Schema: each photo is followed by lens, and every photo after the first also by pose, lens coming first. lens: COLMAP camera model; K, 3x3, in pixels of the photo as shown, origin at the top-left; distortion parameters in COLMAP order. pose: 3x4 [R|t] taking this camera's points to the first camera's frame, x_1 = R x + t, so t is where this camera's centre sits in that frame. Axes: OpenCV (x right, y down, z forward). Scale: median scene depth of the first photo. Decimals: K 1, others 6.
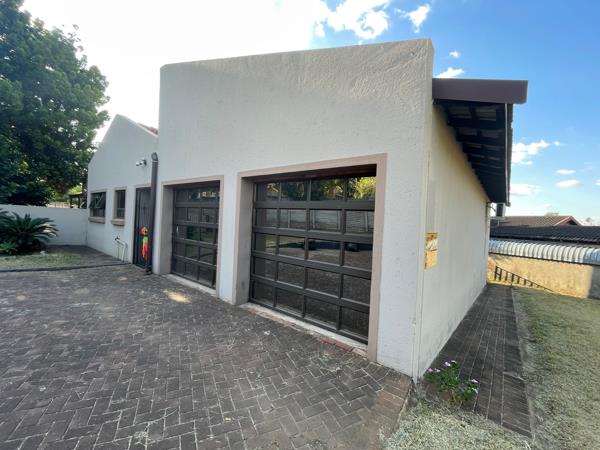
lens RADIAL K [[253.2, 0, 299.7], [0, 253.2, 224.4], [0, 0, 1]] dist [-0.007996, 0.000564]
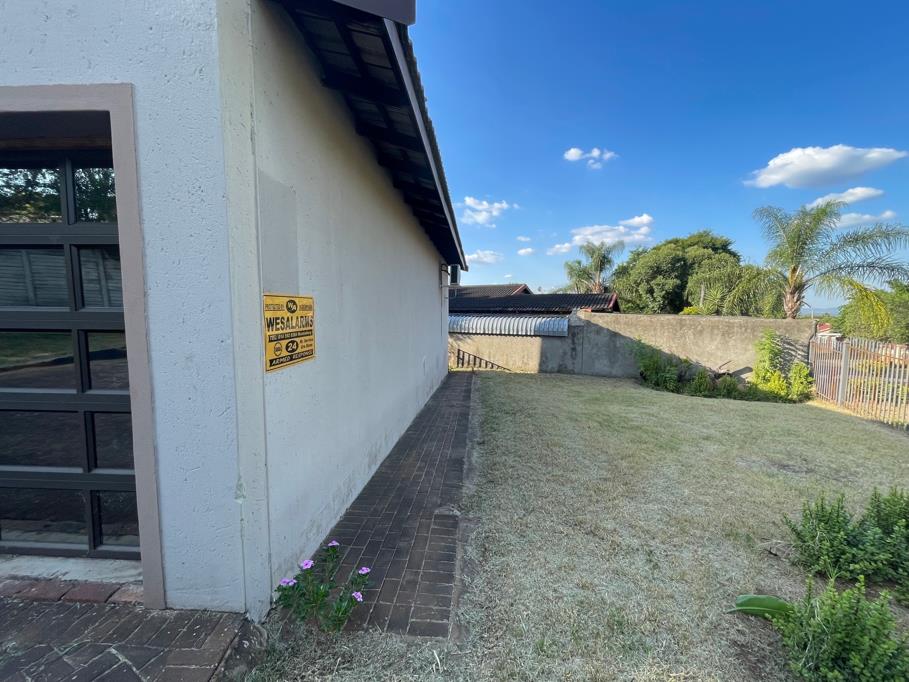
lens RADIAL K [[383.6, 0, 453.1], [0, 383.6, 338.8], [0, 0, 1]] dist [-0.007996, 0.000564]
pose [[0.807545, -0.094976, 0.582108, 0.093914], [0.043637, 0.993866, 0.101621, 0.015081], [-0.588189, -0.056662, 0.806736, 0.060616]]
